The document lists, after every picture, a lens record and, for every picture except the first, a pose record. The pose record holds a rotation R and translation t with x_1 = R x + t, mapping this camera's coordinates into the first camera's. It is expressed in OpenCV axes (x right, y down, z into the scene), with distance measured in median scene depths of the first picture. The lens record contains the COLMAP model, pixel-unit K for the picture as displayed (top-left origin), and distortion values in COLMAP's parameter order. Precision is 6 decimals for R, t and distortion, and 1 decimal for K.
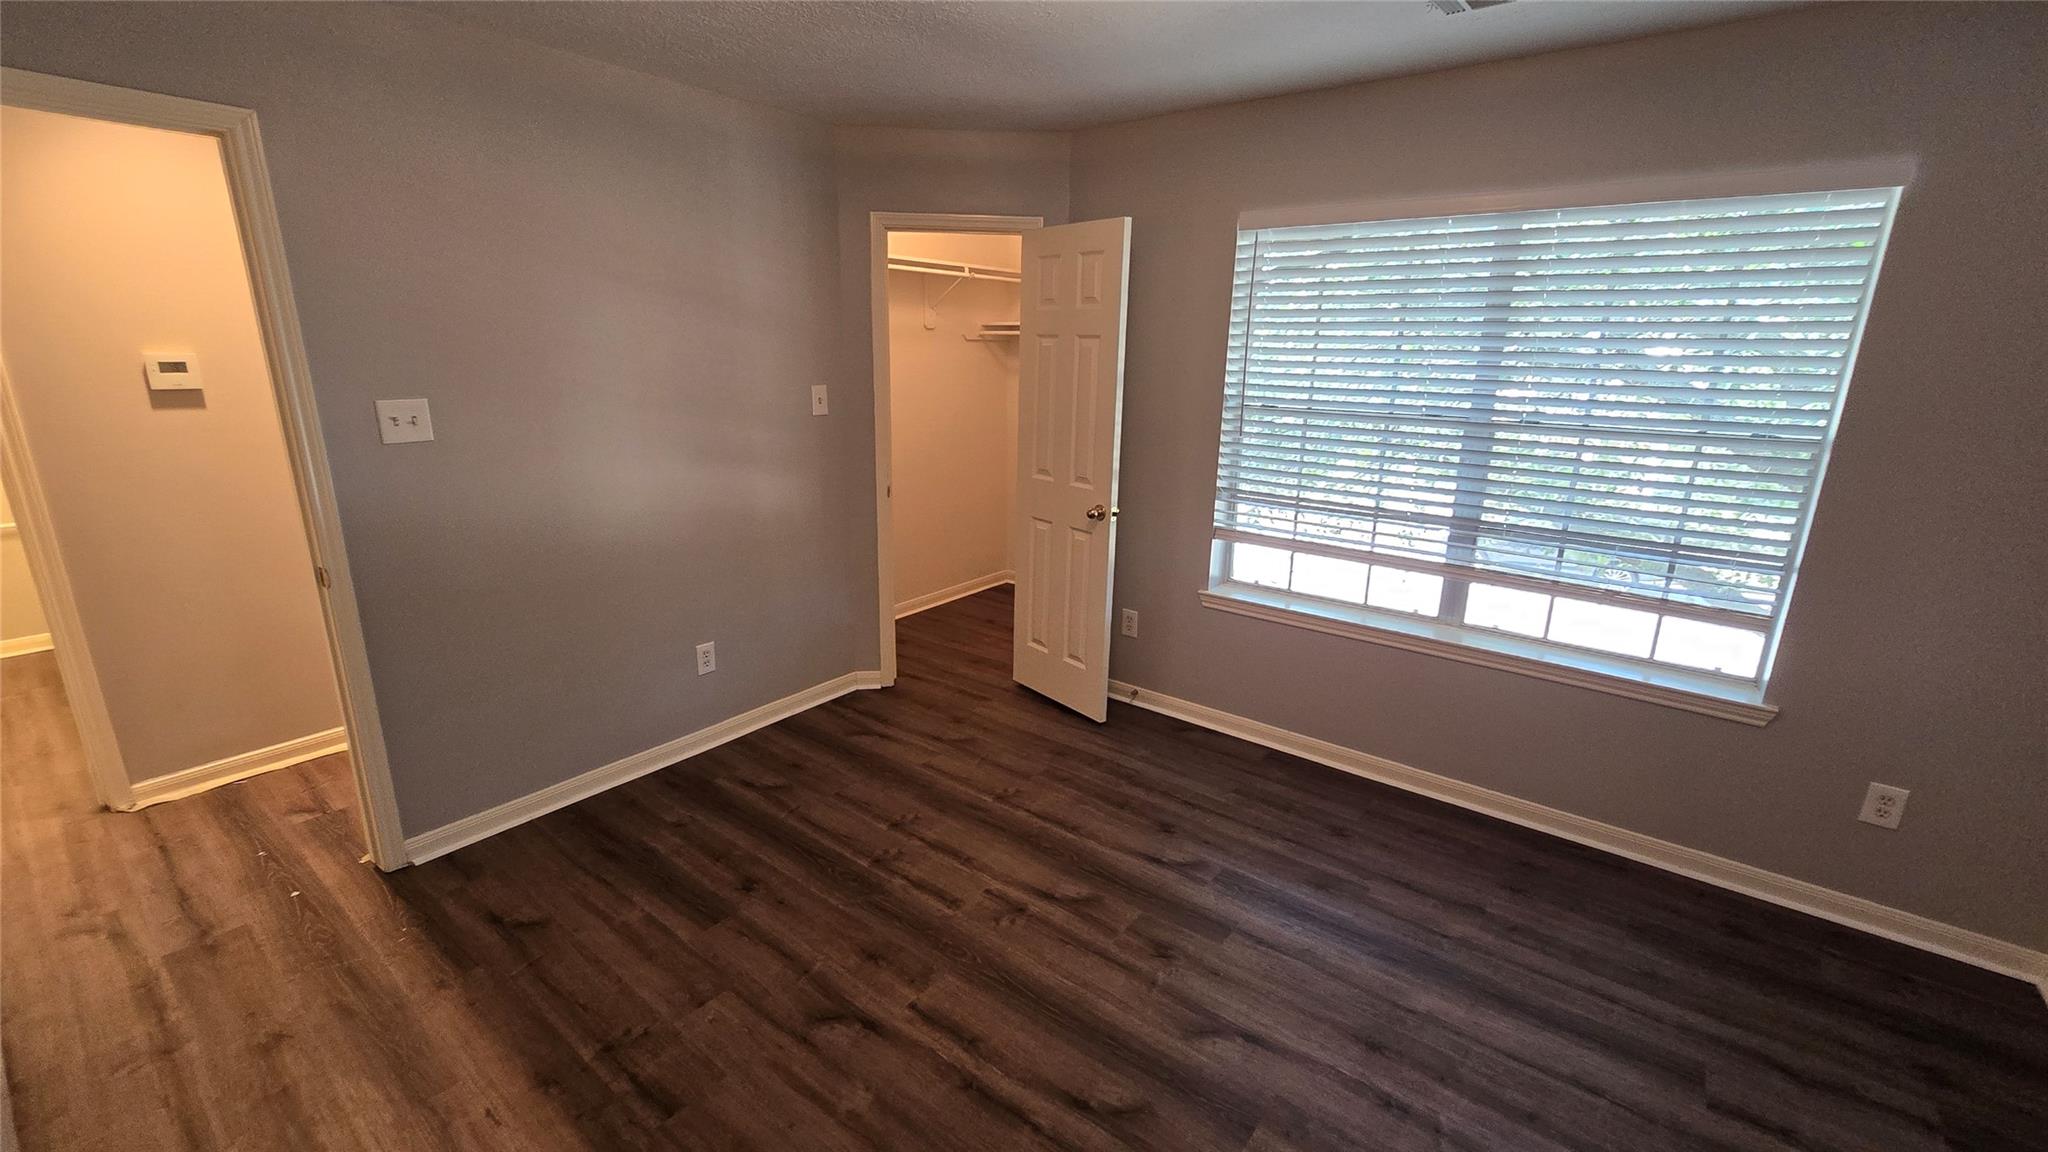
lens RADIAL K [[834.7, 0, 1026.7], [0, 834.7, 573.9], [0, 0, 1]] dist [-0.000487, -0.000182]
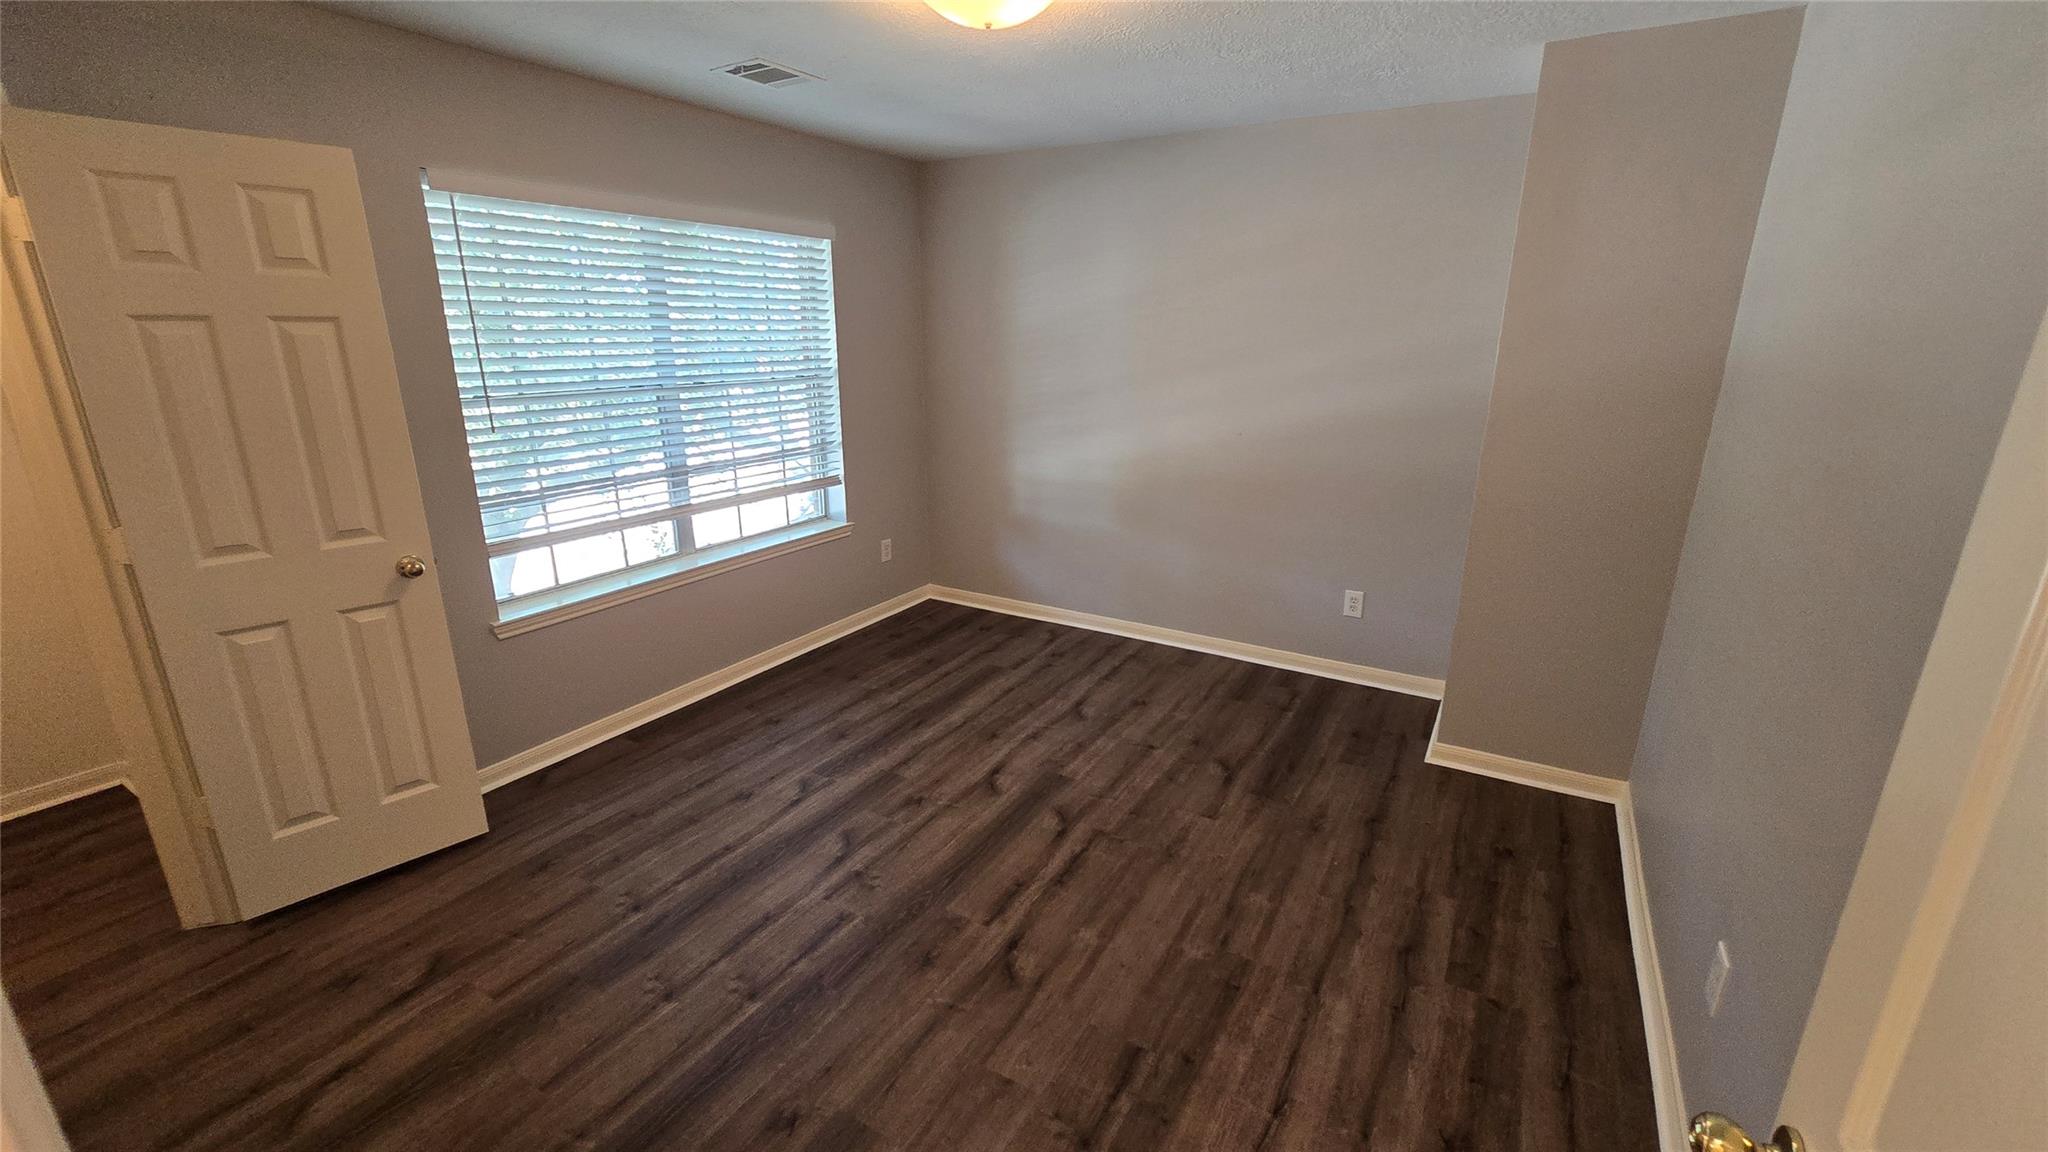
lens RADIAL K [[835.4, 0, 1019.1], [0, 835.4, 584.0], [0, 0, 1]] dist [-0.012989, -0.000029]
pose [[-0.117623, -0.304593, 0.945192, -0.848995], [0.263545, 0.908095, 0.325435, -0.200672], [-0.957449, 0.287379, -0.026539, 0.683705]]
